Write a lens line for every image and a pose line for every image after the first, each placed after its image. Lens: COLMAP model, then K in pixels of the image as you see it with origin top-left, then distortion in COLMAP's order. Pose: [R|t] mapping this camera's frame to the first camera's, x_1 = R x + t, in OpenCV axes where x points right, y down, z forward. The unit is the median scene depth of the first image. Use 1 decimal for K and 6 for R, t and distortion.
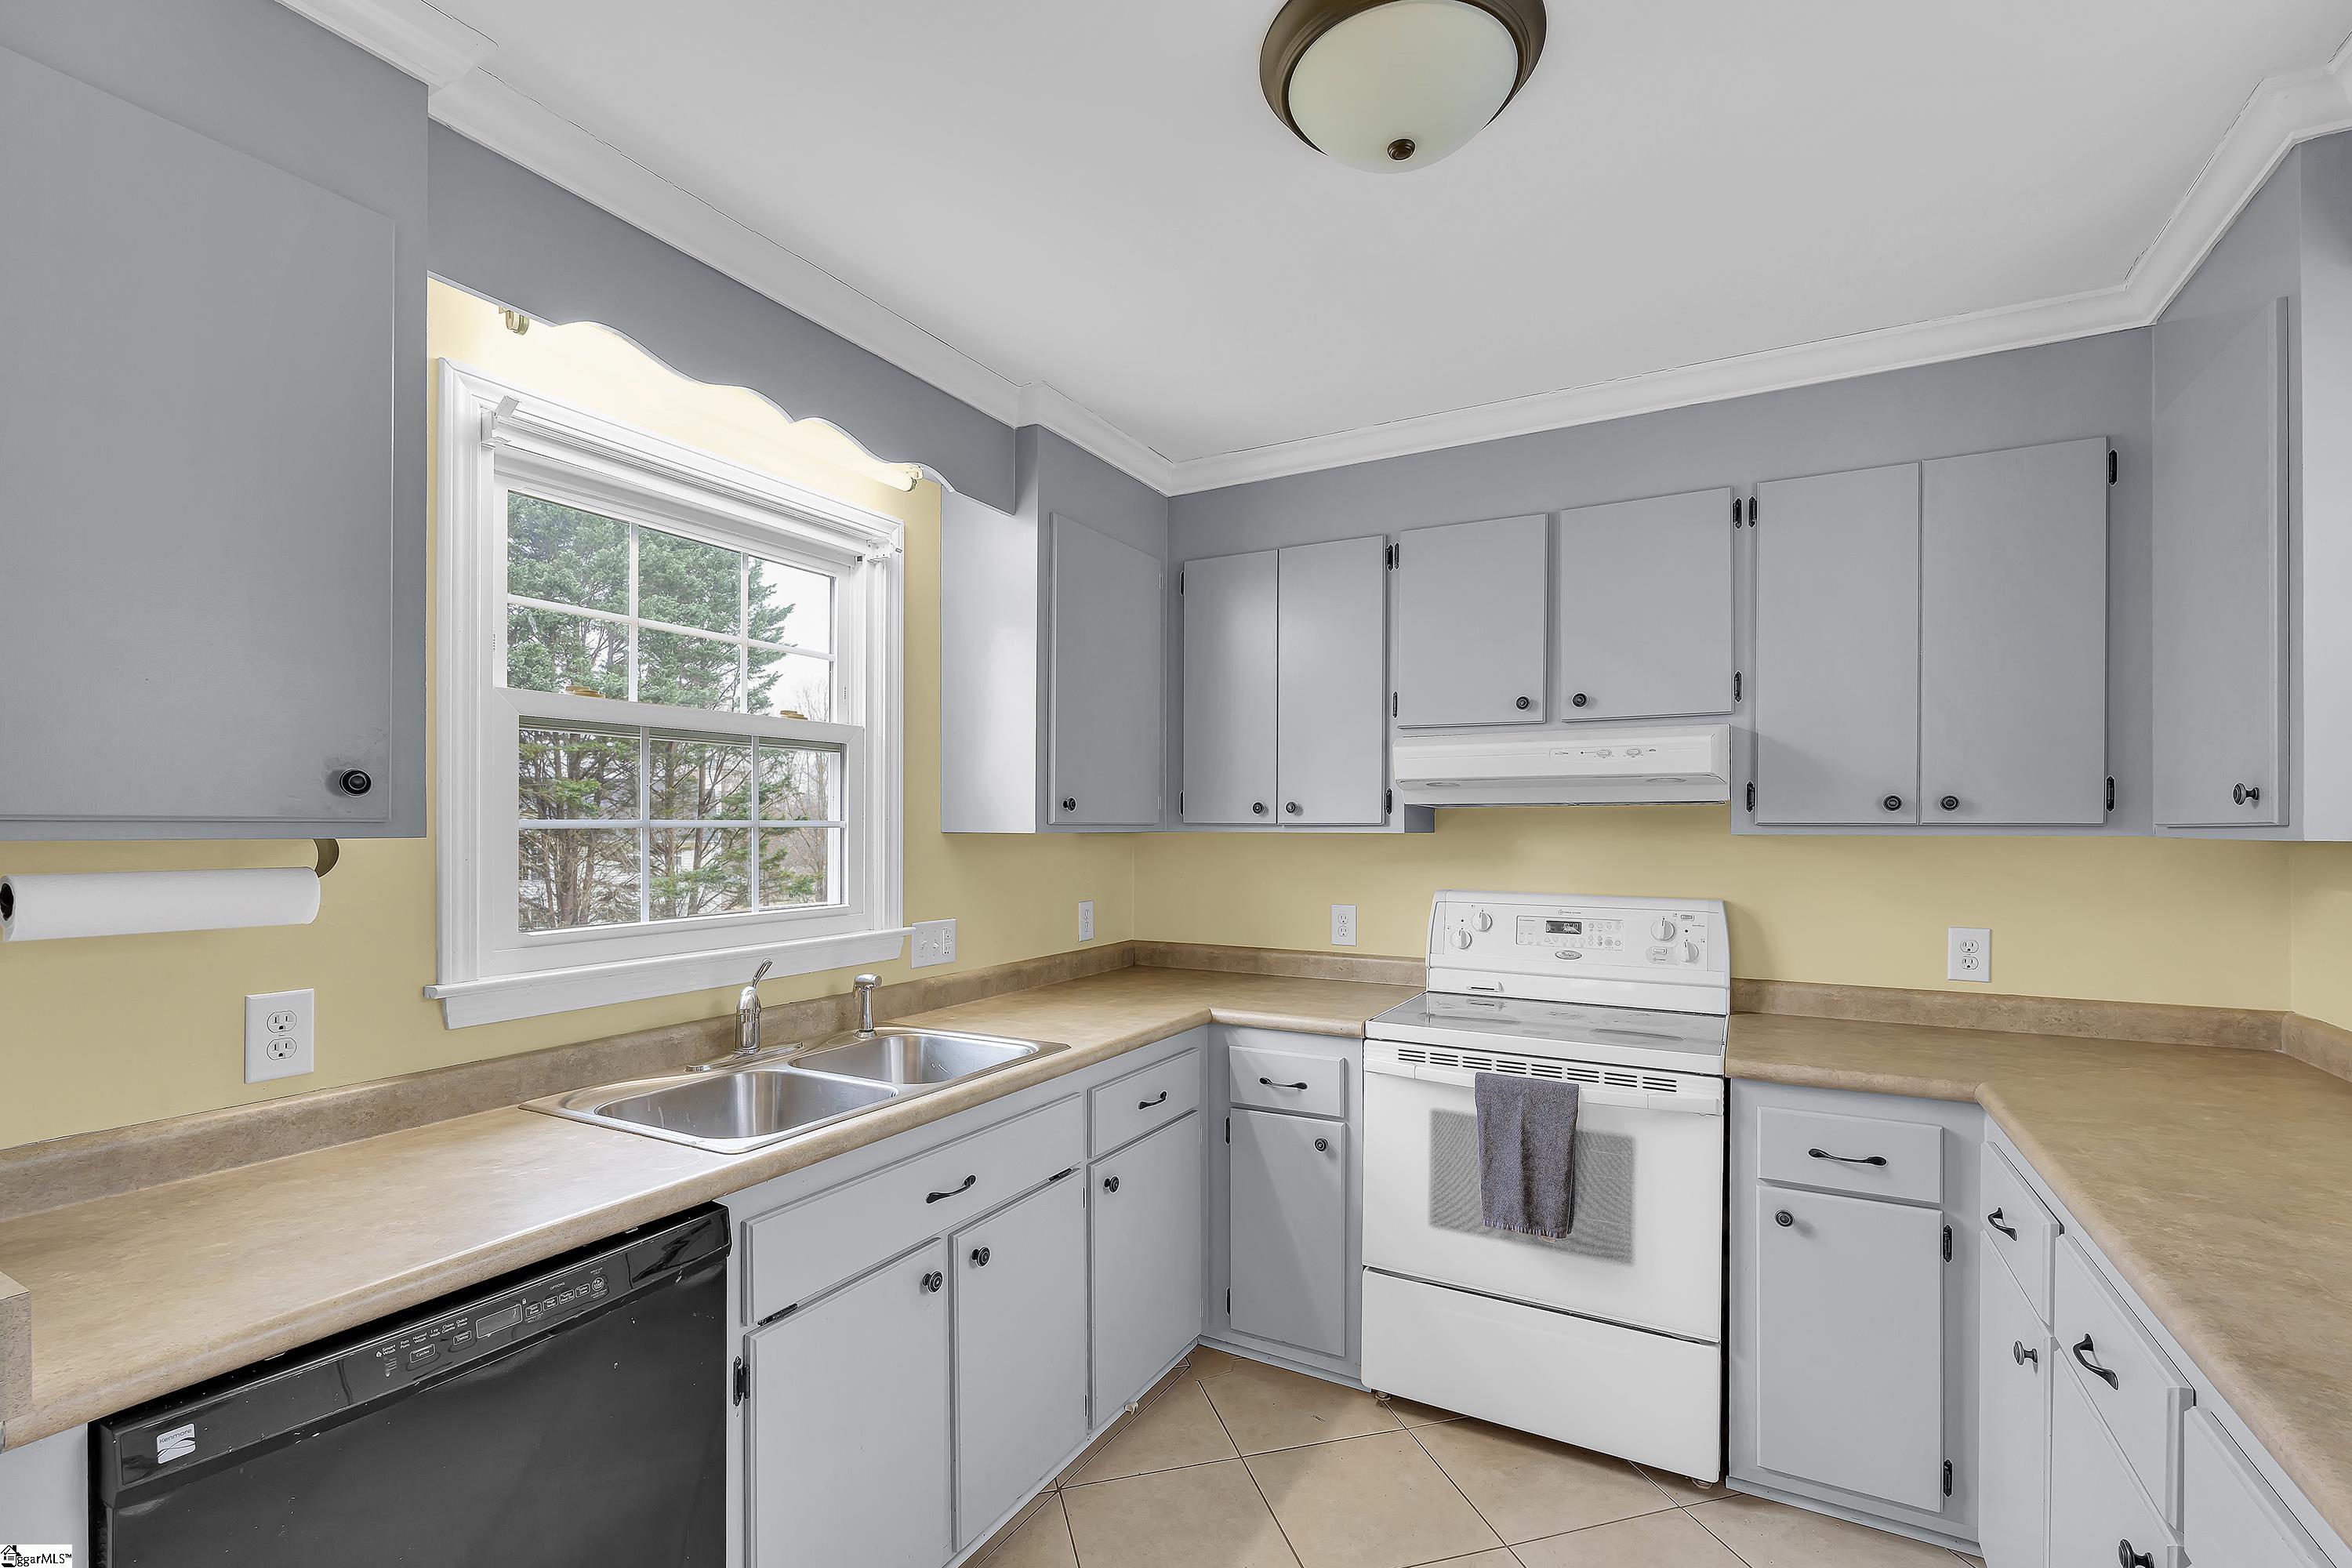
lens RADIAL K [[1020.4, 0, 1187.4], [0, 1020.4, 829.3], [0, 0, 1]] dist [-0.007850, 0.000366]
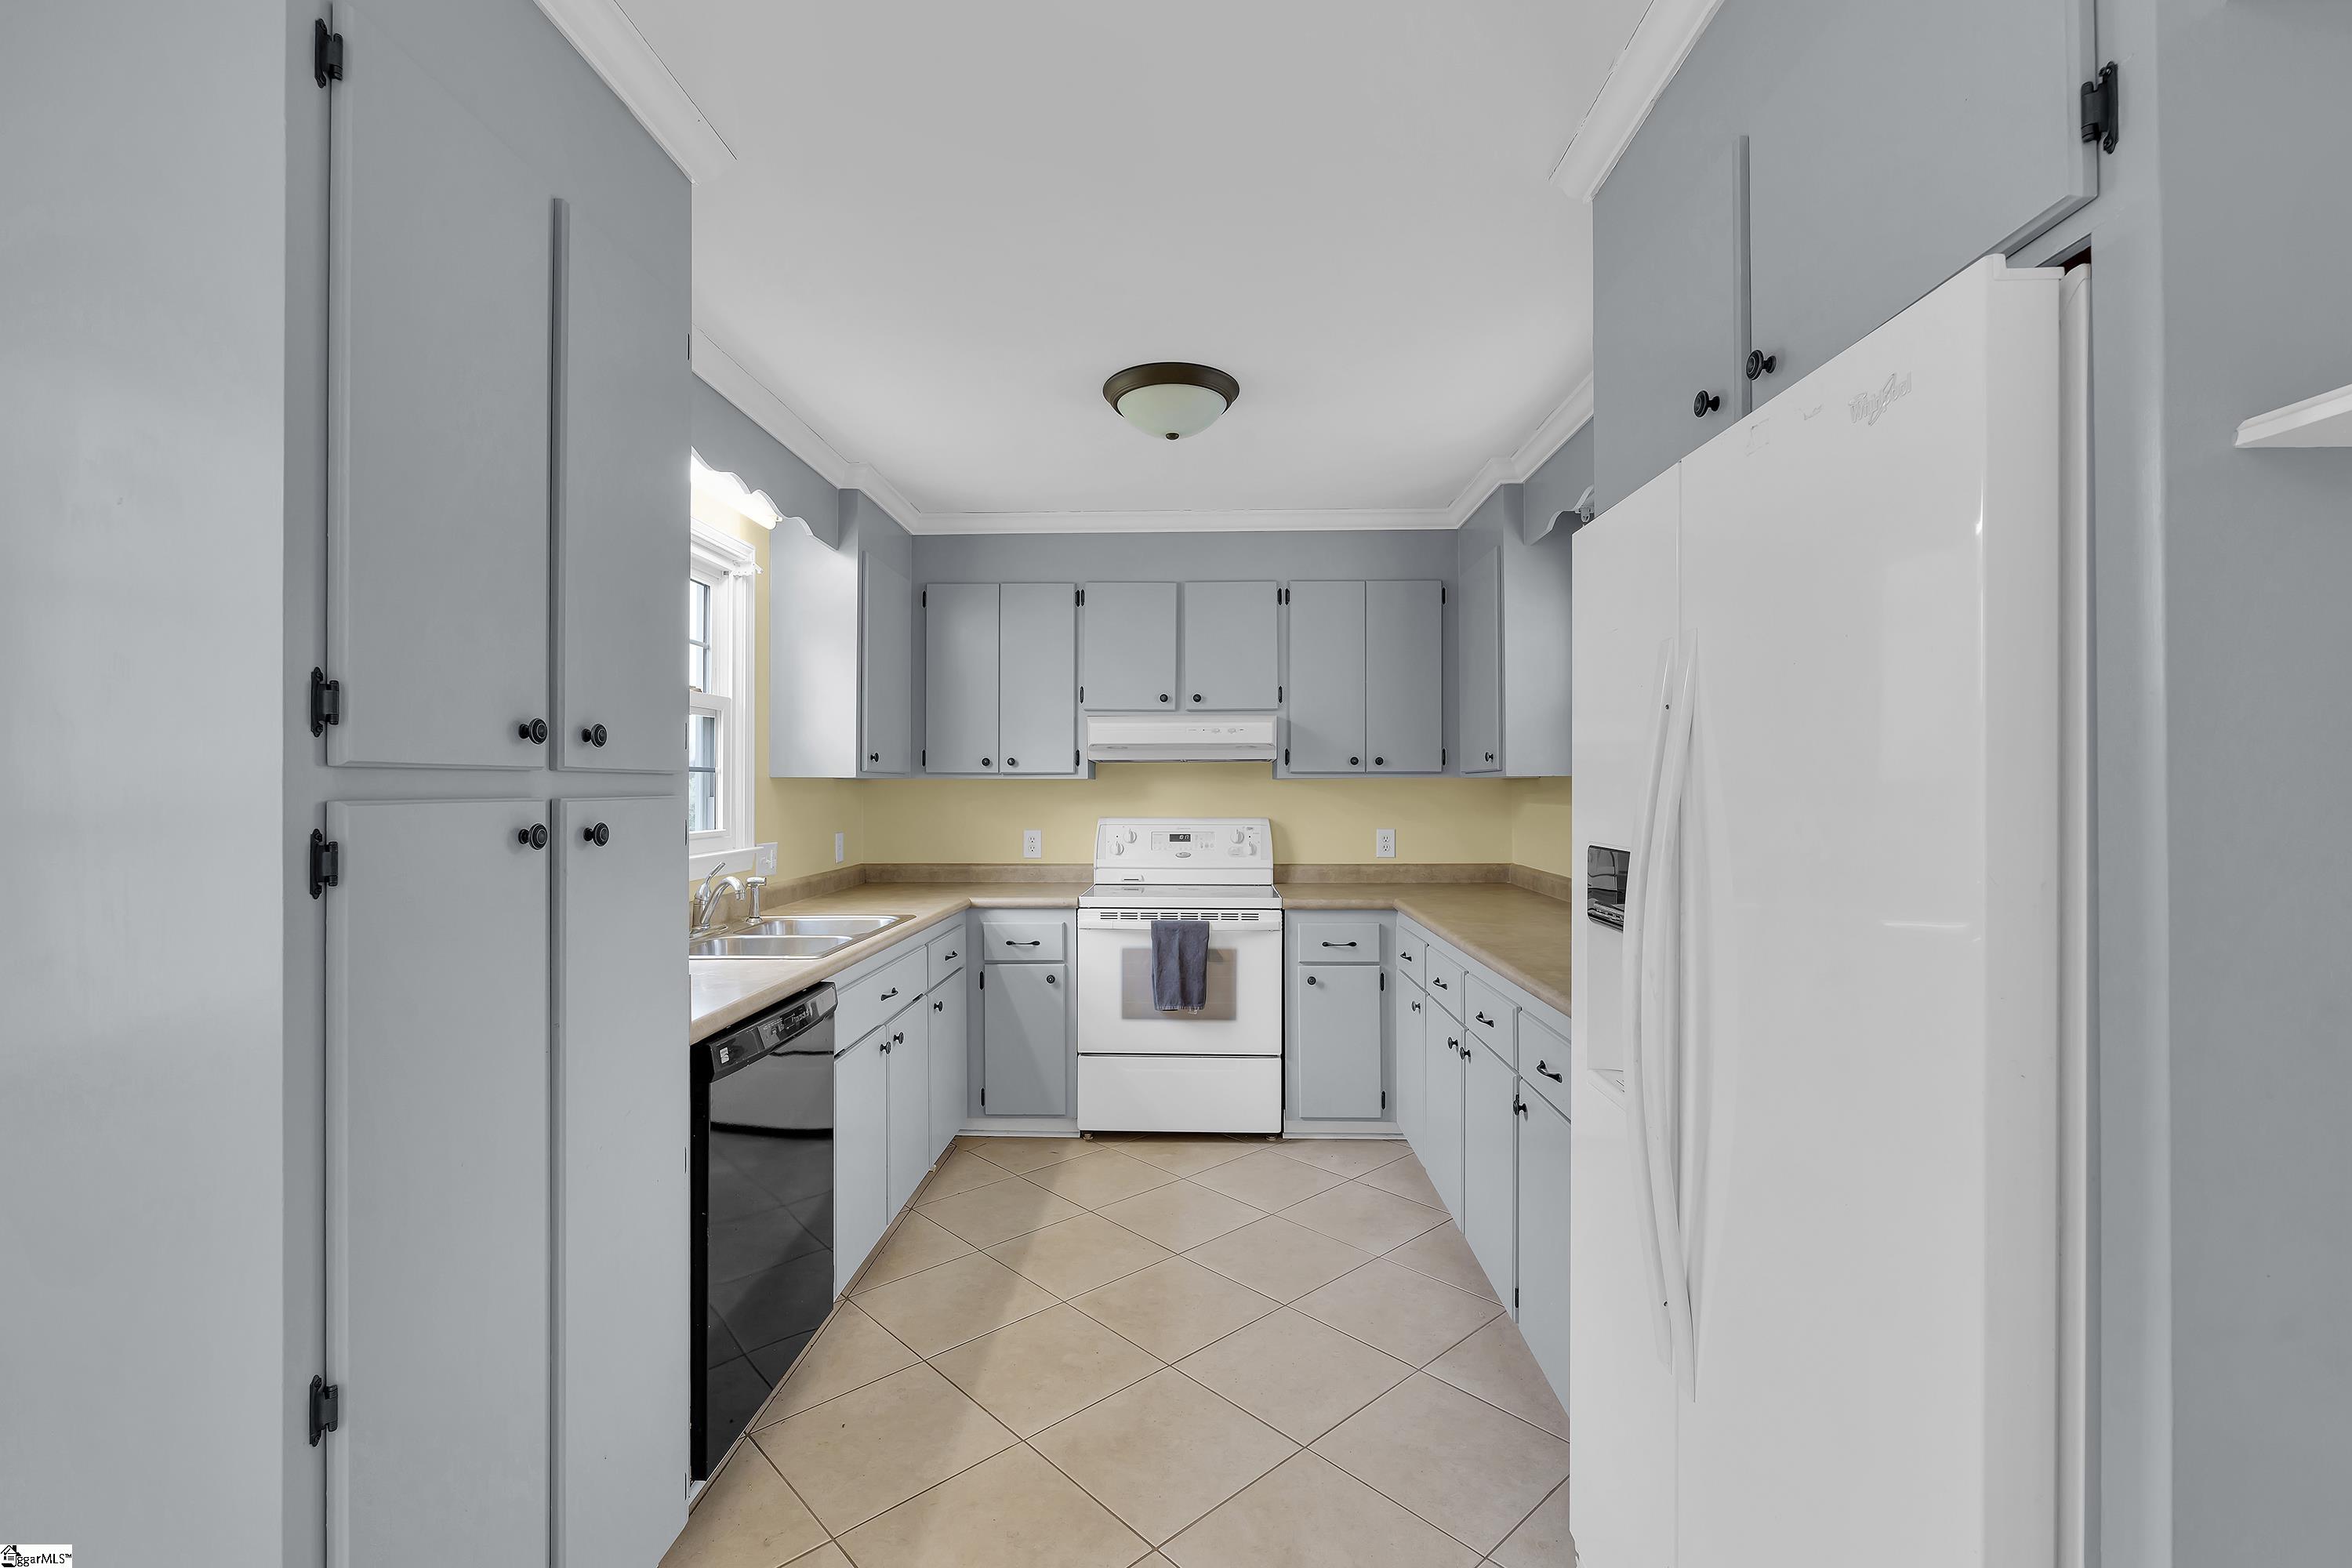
lens RADIAL K [[1020.4, 0, 1168.3], [0, 1020.4, 777.0], [0, 0, 1]] dist [-0.007850, 0.000366]
pose [[0.892653, 0.002123, 0.450740, -0.407448], [0.004276, 0.999904, -0.013177, 0.023938], [-0.450724, 0.013690, 0.892558, -0.464397]]
